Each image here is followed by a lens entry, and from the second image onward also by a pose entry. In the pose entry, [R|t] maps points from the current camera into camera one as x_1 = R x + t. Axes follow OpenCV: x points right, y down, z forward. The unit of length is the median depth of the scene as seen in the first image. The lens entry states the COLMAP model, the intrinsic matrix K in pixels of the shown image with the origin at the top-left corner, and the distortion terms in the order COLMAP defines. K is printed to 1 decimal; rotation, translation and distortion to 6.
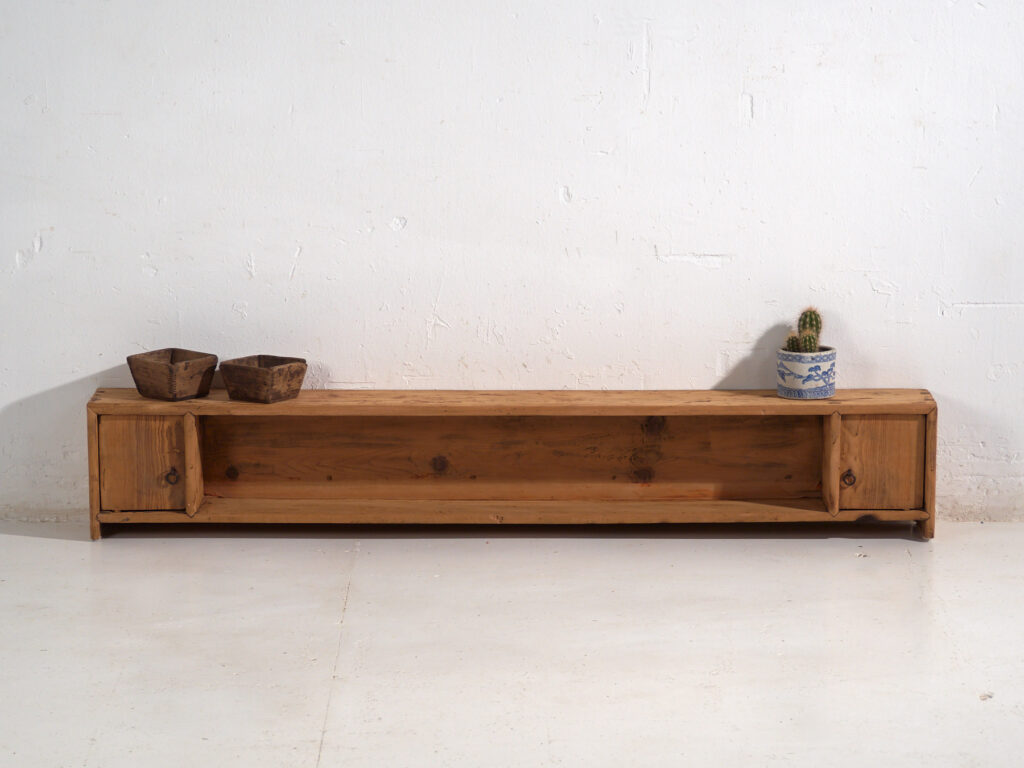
lens RADIAL K [[2602.8, 0, 537.7], [0, 2602.8, 434.9], [0, 0, 1]] dist [-0.034977, 0.000000]
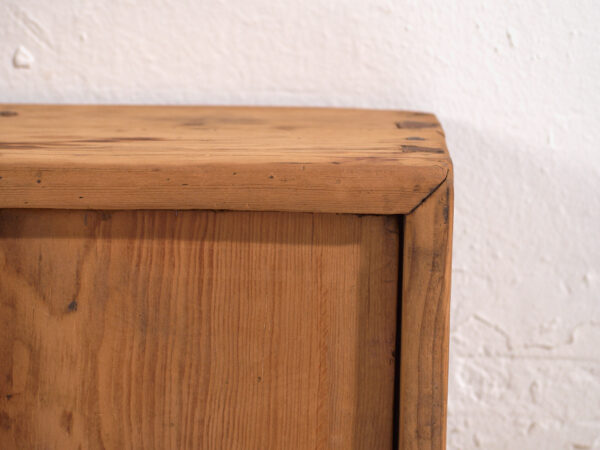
lens RADIAL K [[3723.0, 0, 300.3], [0, 3723.0, 224.7], [0, 0, 1]] dist [-0.404474, 0.000000]
pose [[0.998921, 0.016211, 0.043511, 0.127733], [-0.015520, 0.999749, -0.016171, -0.002212], [-0.043762, 0.015478, 0.998922, 0.696332]]
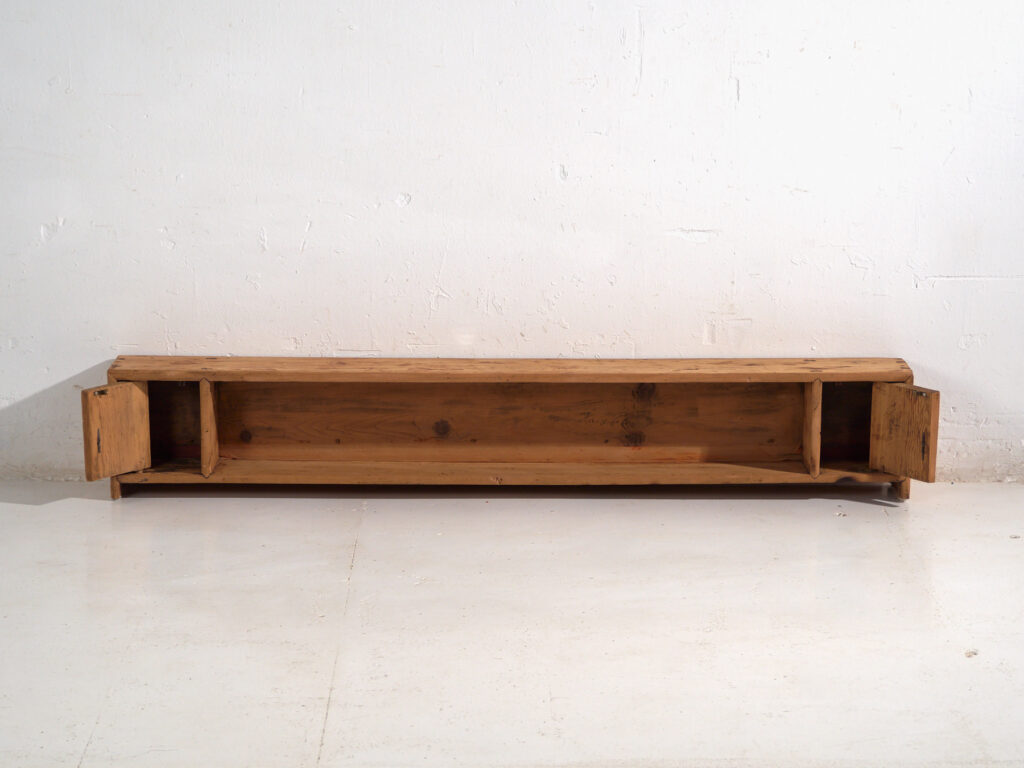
lens RADIAL K [[2237.0, 0, 533.5], [0, 2237.0, 429.6], [0, 0, 1]] dist [-0.044939, 0.000000]
pose [[0.999977, 0.001668, 0.006627, -0.006593], [-0.001754, 0.999915, 0.012881, 0.000156], [-0.006605, -0.012893, 0.999895, 0.092462]]
